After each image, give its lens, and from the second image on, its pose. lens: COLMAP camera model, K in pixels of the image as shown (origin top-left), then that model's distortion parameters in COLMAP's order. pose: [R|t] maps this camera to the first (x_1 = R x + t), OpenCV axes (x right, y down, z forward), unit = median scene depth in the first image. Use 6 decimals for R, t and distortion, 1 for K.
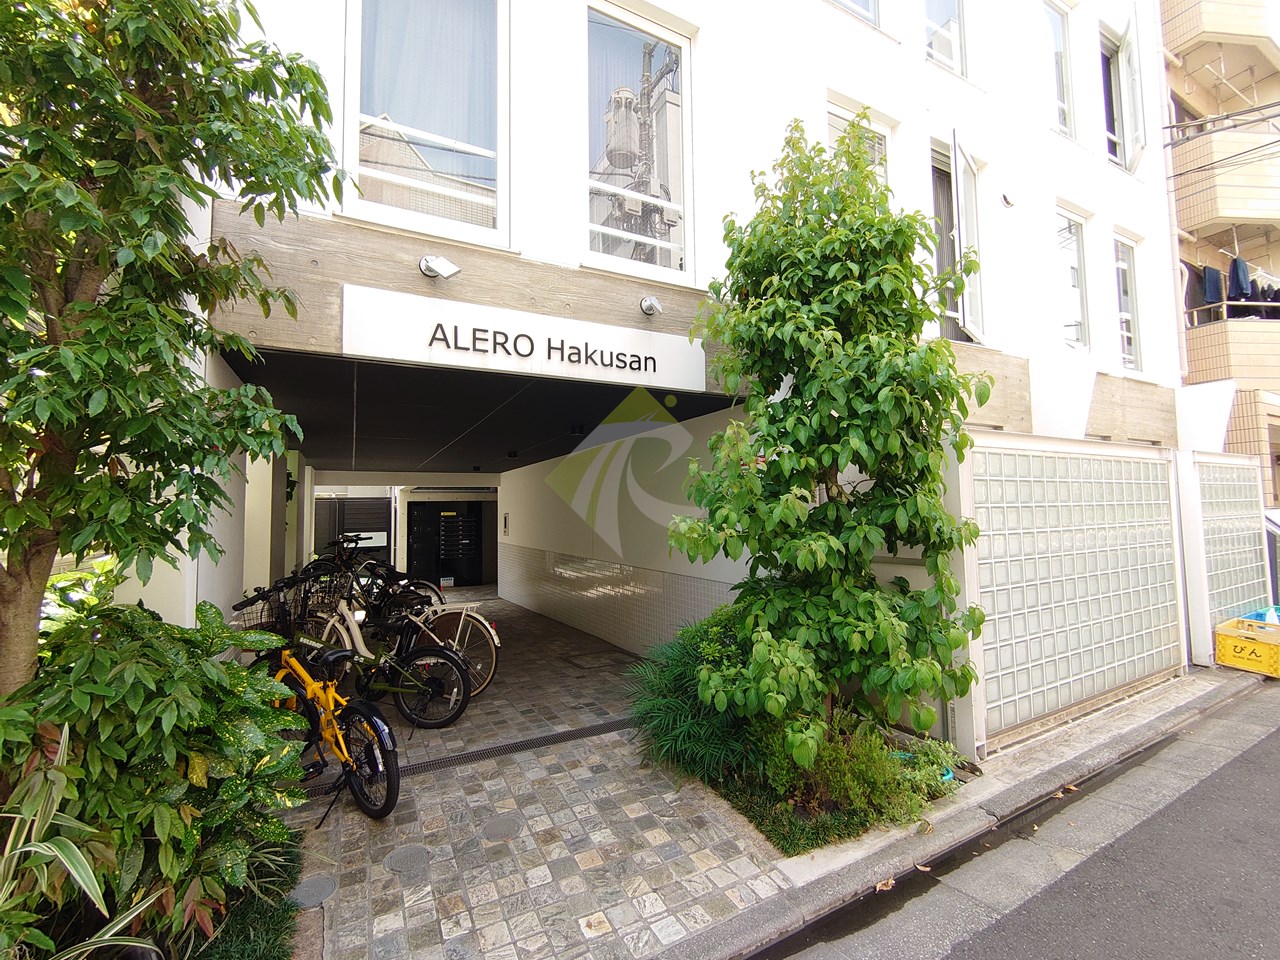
lens RADIAL K [[547.8, 0, 640.6], [0, 547.8, 479.7], [0, 0, 1]] dist [0.000364, -0.000702]
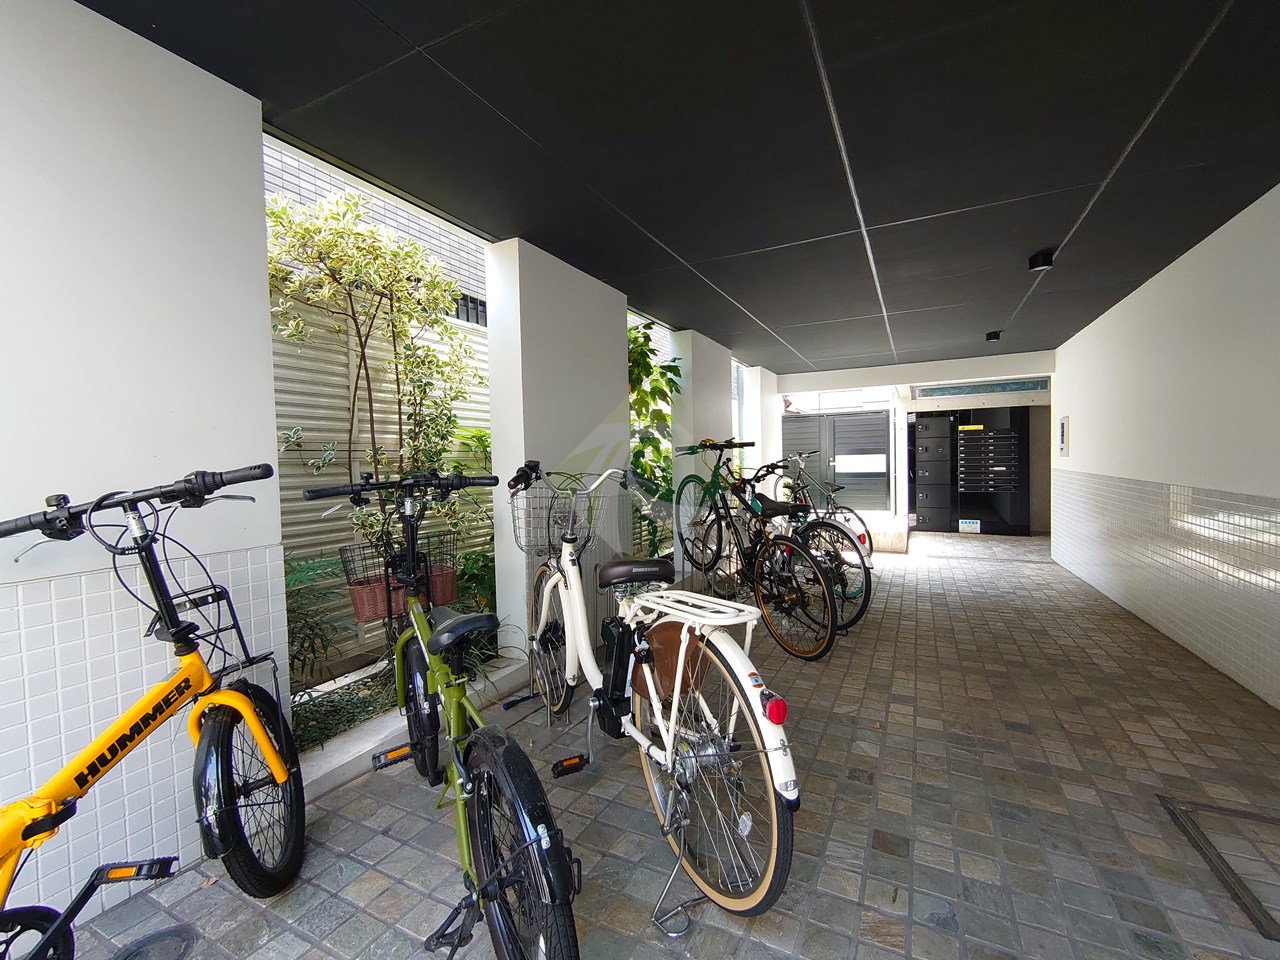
lens RADIAL K [[547.8, 0, 636.3], [0, 547.8, 476.0], [0, 0, 1]] dist [0.000364, -0.000702]
pose [[0.575229, 0.024284, -0.817632, -0.033096], [0.067036, 0.994798, 0.076707, 0.046433], [0.815241, -0.098935, 0.570609, 0.292451]]
